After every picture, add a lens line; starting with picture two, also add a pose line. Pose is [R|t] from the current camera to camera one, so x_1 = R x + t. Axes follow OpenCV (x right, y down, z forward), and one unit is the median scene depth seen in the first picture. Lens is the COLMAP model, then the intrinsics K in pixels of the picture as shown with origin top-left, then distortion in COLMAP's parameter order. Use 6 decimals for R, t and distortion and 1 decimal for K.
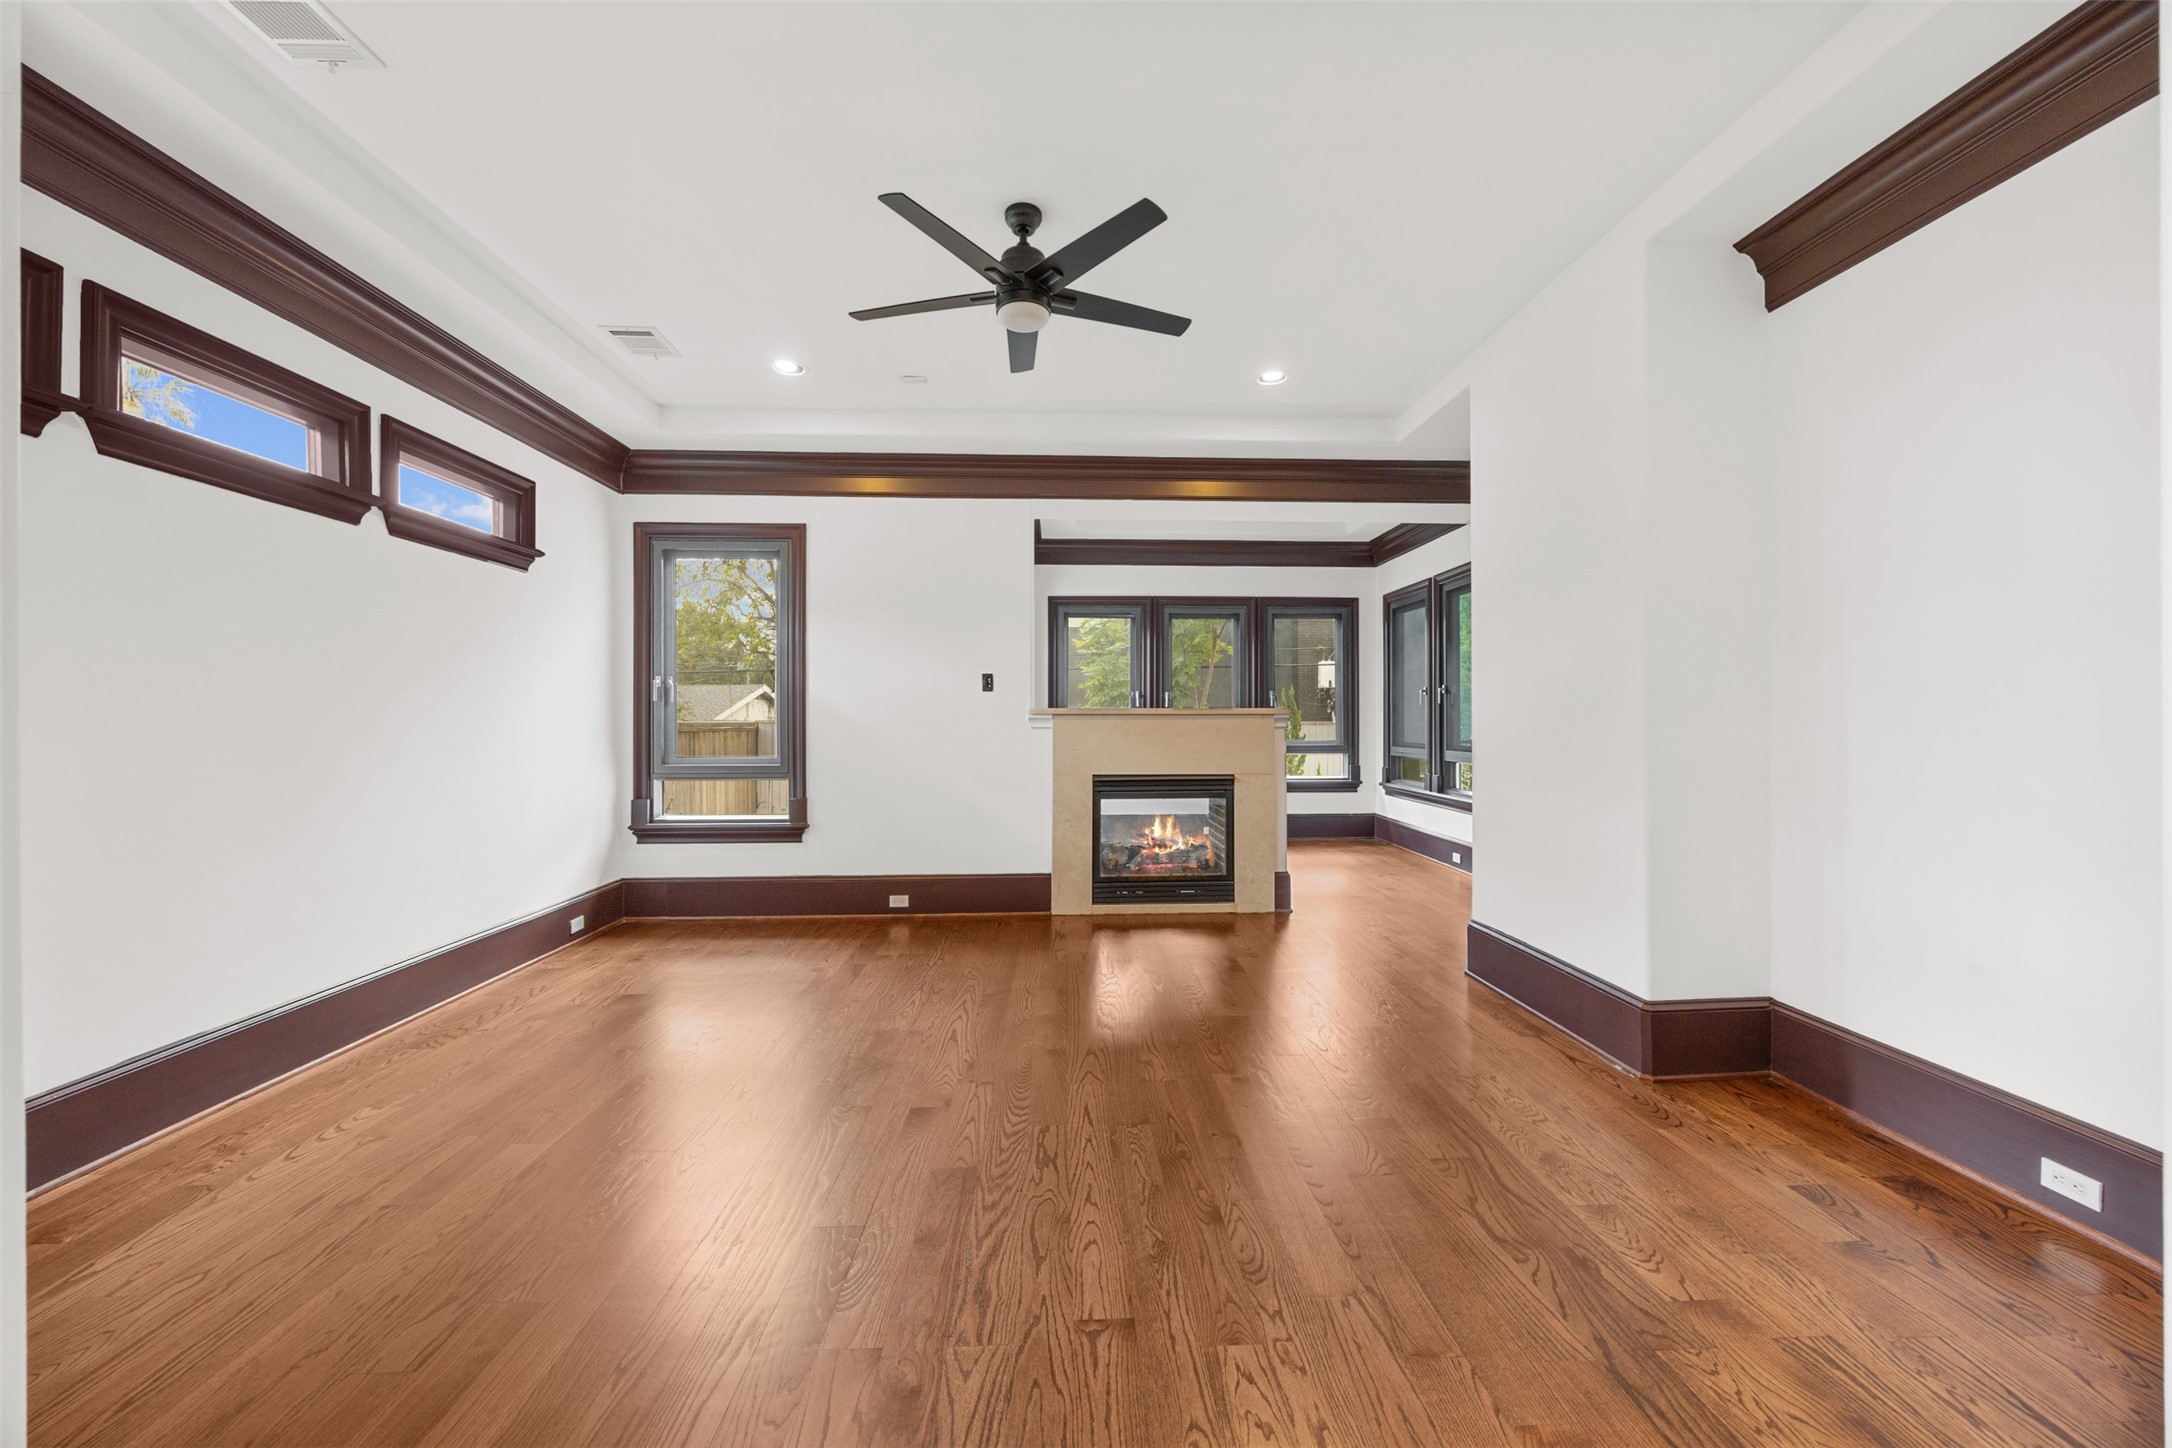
lens RADIAL K [[827.0, 0, 1100.1], [0, 827.0, 717.0], [0, 0, 1]] dist [-0.006763, -0.000119]
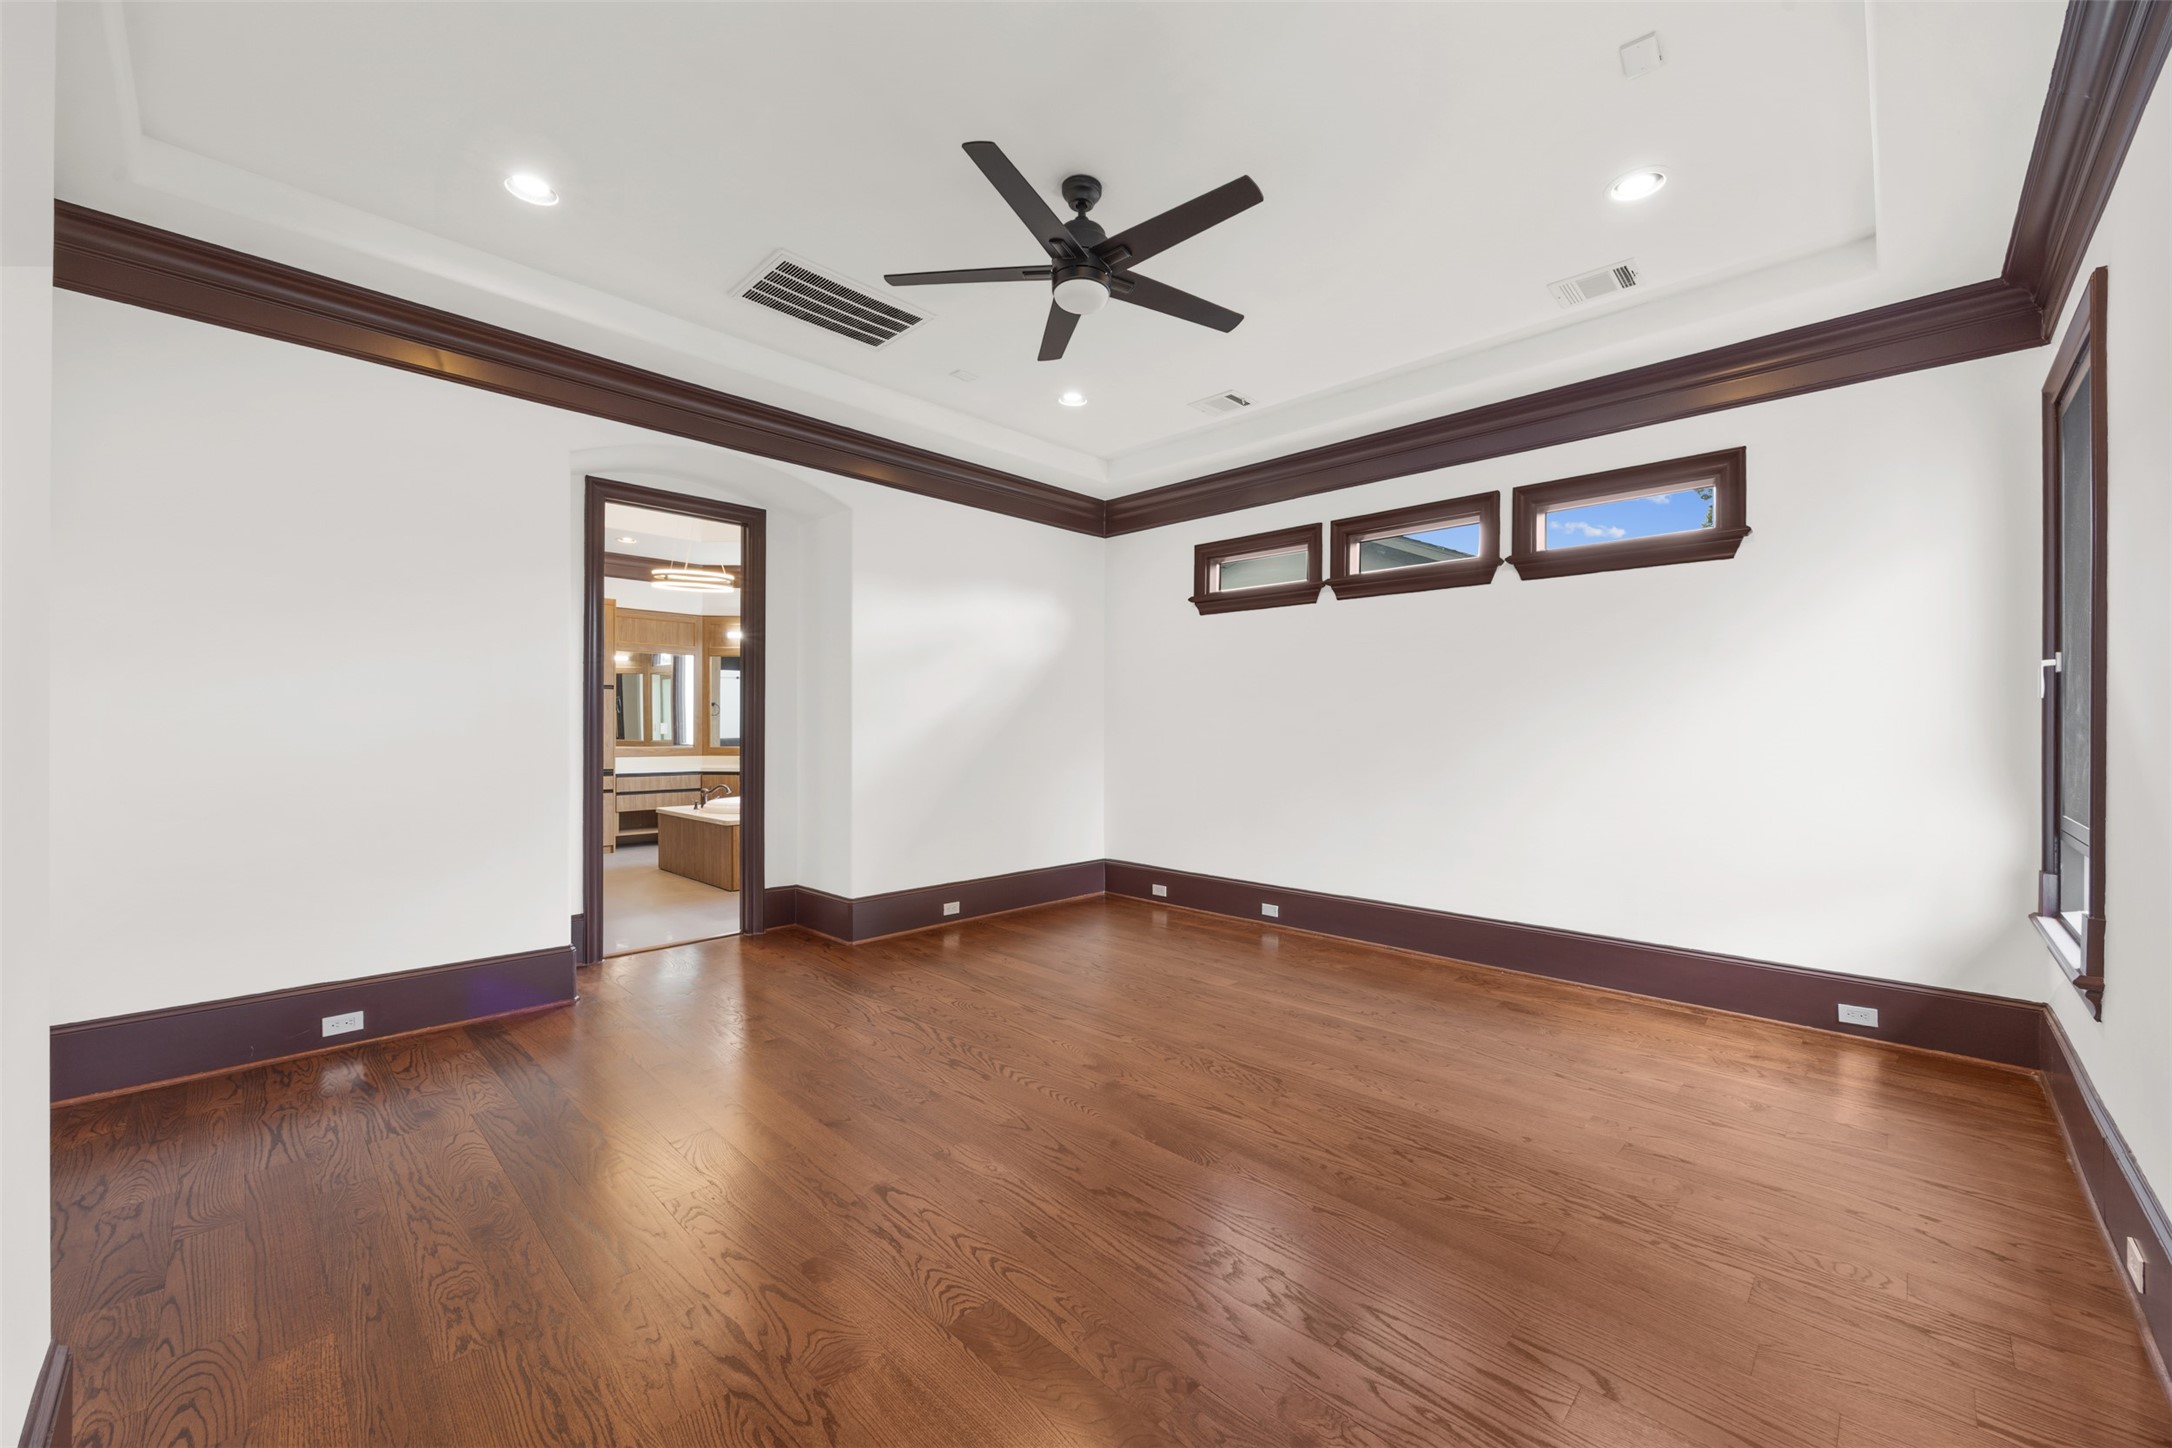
lens RADIAL K [[827.0, 0, 1100.1], [0, 827.0, 717.0], [0, 0, 1]] dist [-0.006763, -0.000119]
pose [[-0.728954, -0.007590, -0.684520, 0.529267], [0.002383, 0.999904, -0.013624, 0.002694], [0.684558, -0.011563, -0.728866, 1.677232]]
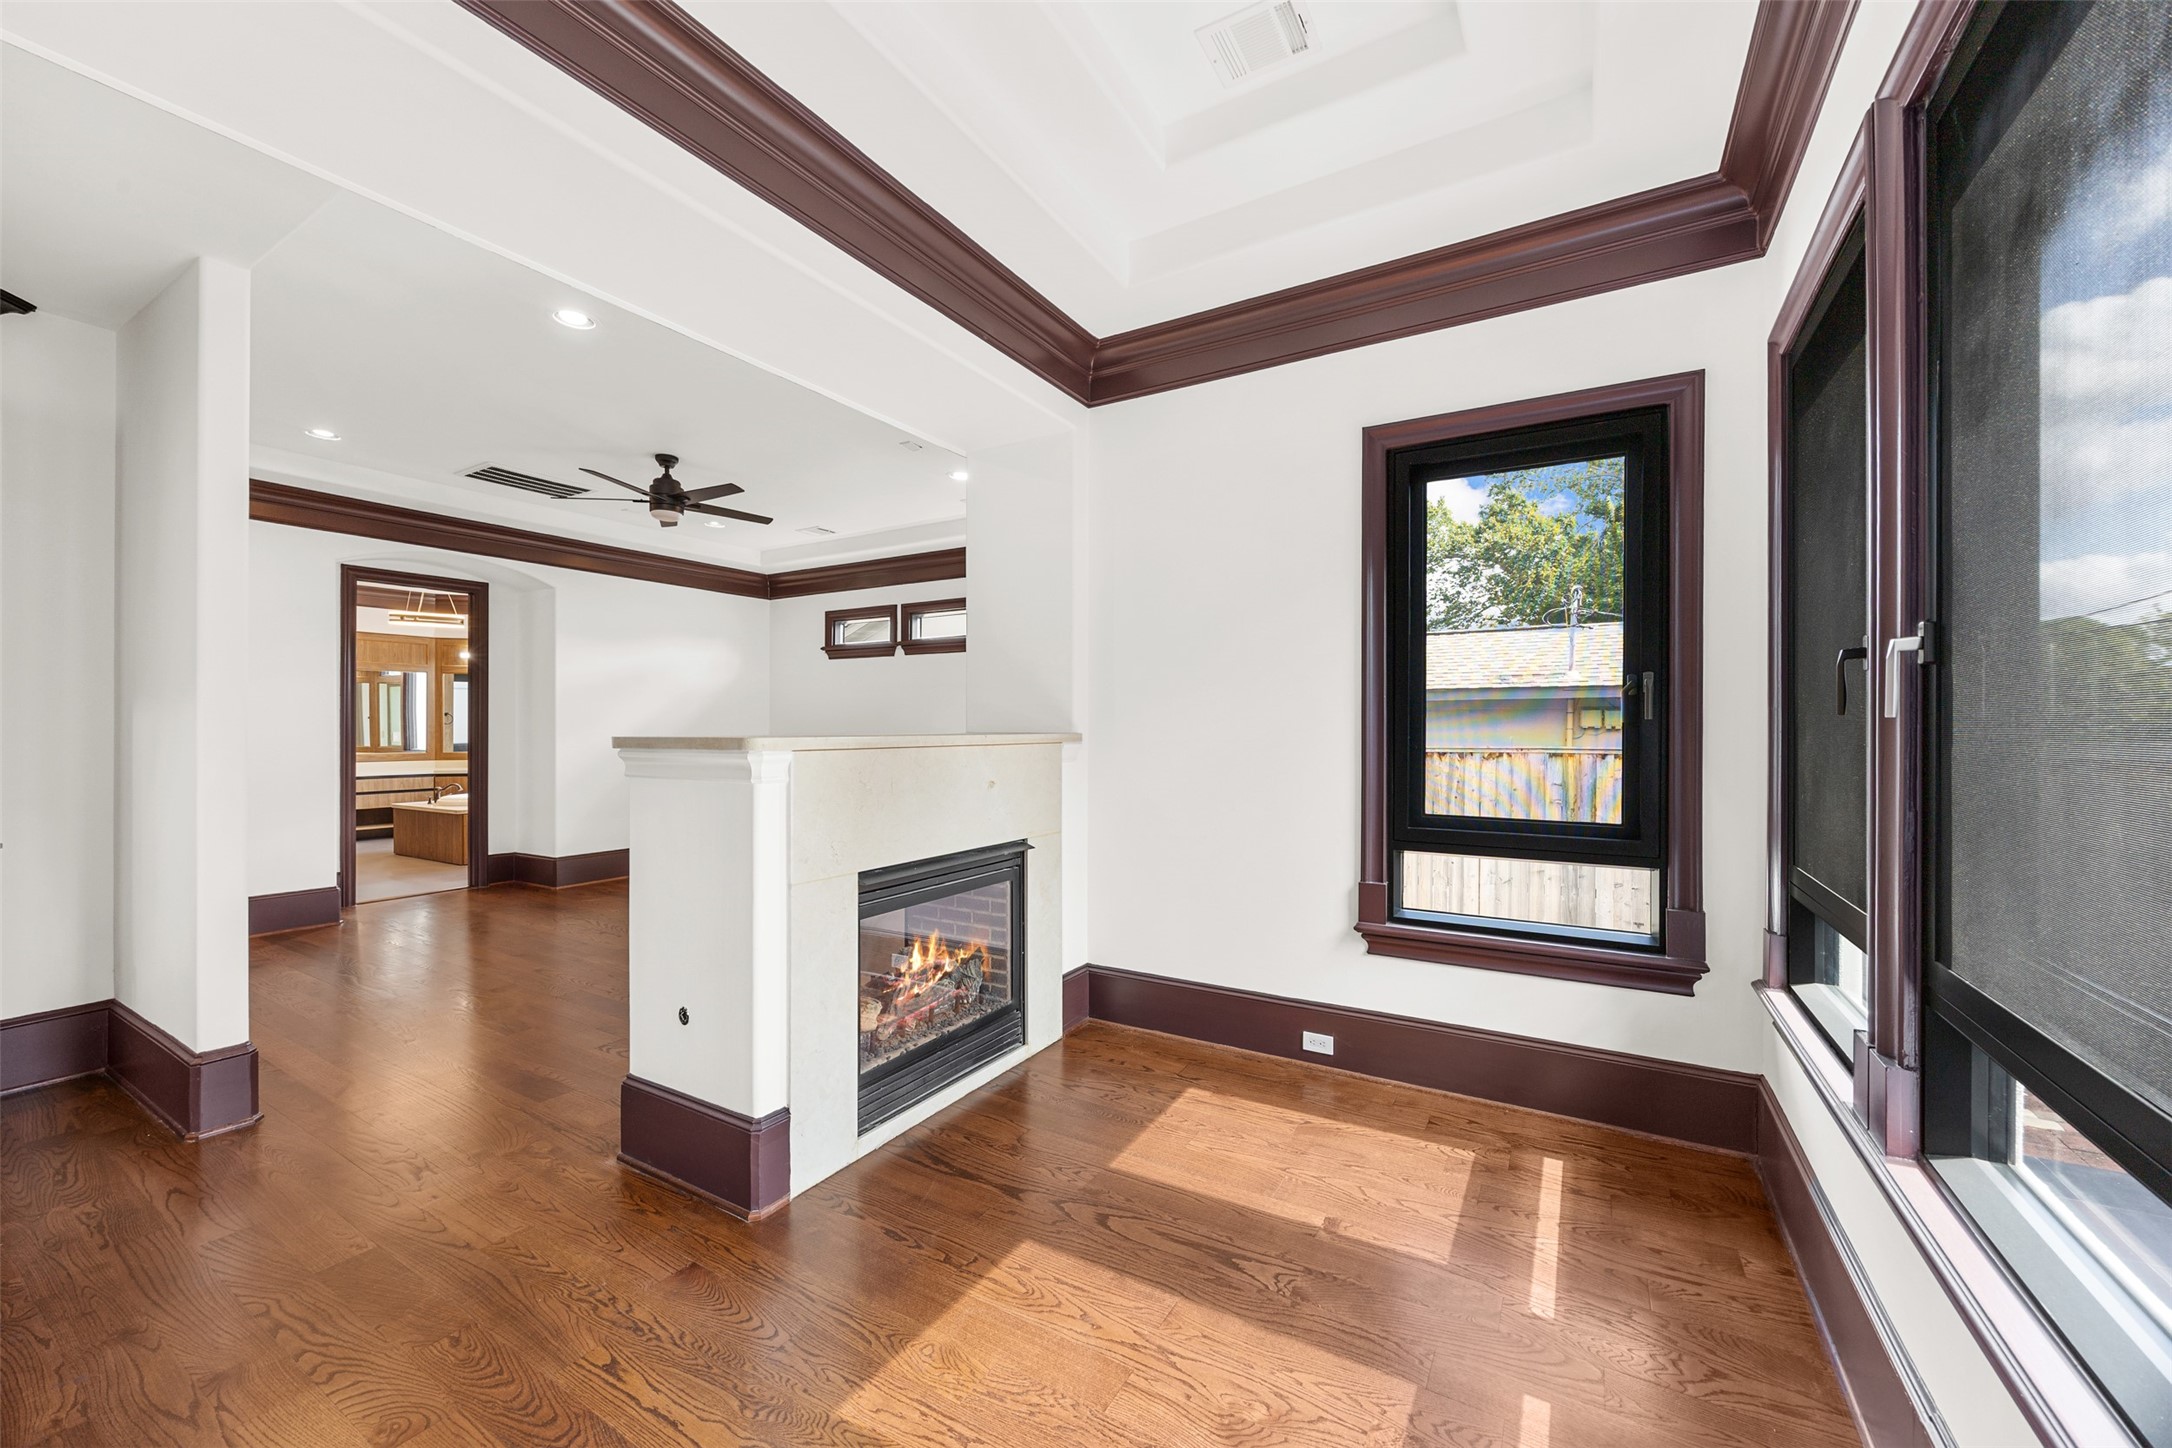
lens RADIAL K [[827.0, 0, 1100.1], [0, 827.0, 717.0], [0, 0, 1]] dist [-0.006763, -0.000119]
pose [[-0.551435, -0.001622, -0.834216, 0.863957], [0.007507, 0.999948, -0.006907, -0.036985], [0.834184, -0.010072, -0.551394, 2.712581]]
